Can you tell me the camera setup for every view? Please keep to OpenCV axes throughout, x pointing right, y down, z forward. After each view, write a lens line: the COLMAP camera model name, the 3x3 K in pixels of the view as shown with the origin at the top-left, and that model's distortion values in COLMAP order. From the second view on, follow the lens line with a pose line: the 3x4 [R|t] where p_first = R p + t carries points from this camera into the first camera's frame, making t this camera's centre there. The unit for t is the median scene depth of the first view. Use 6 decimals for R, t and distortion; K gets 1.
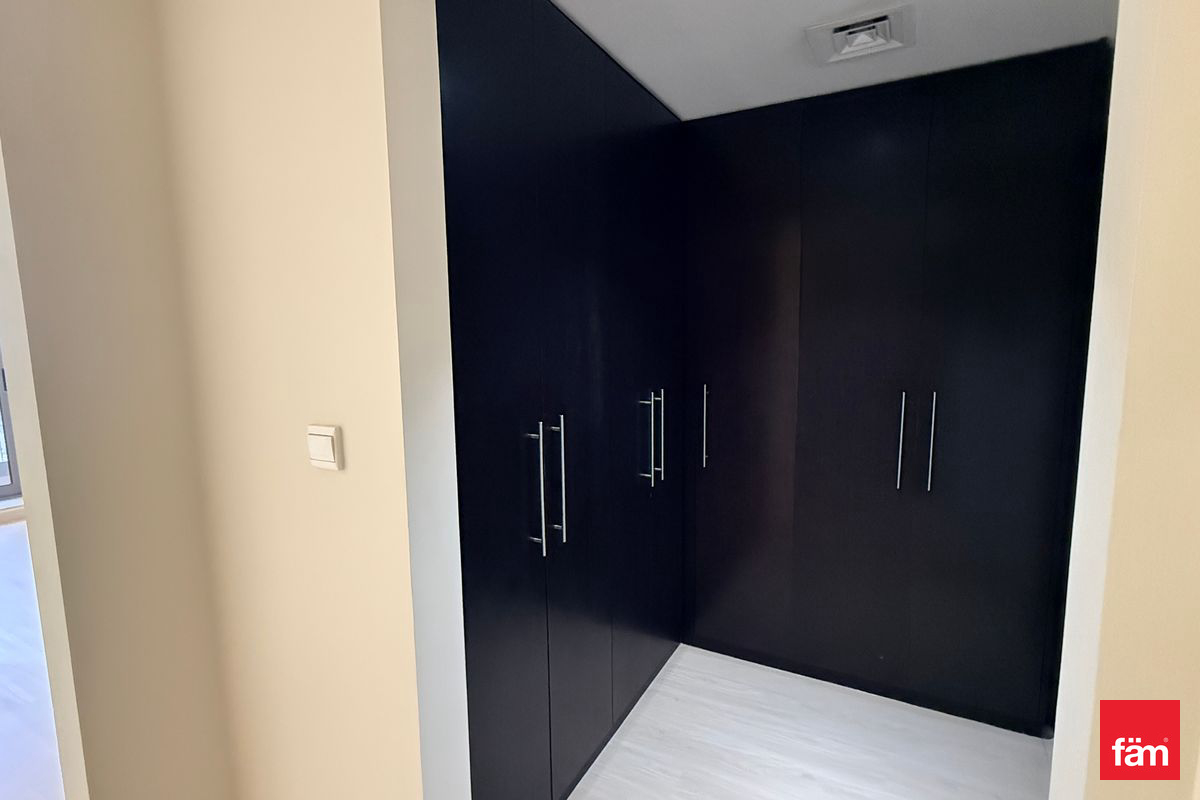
lens RADIAL K [[571.2, 0, 599.9], [0, 571.2, 401.3], [0, 0, 1]] dist [0.004047, -0.000011]
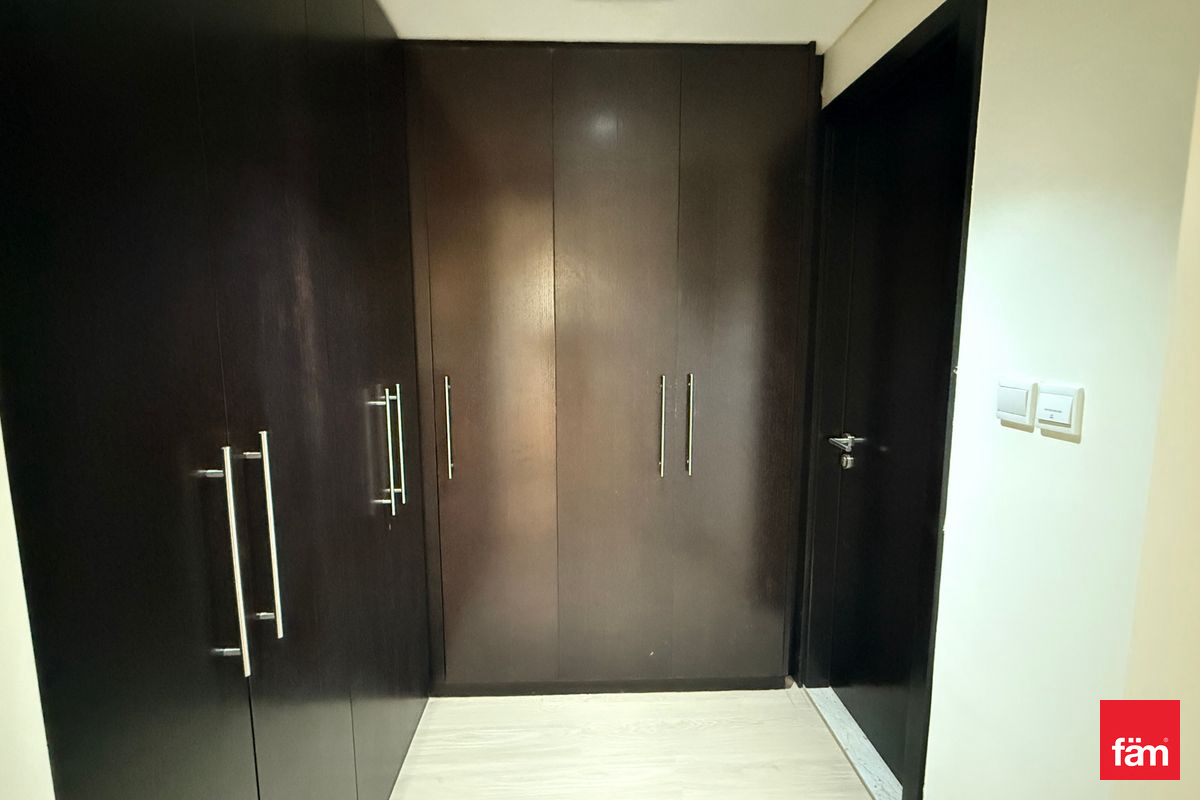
lens RADIAL K [[571.2, 0, 598.2], [0, 571.2, 397.3], [0, 0, 1]] dist [0.004047, -0.000011]
pose [[0.860035, -0.056710, 0.507074, -0.065455], [0.056469, 0.998278, 0.015870, -0.002108], [-0.507101, 0.014985, 0.861756, 0.291399]]
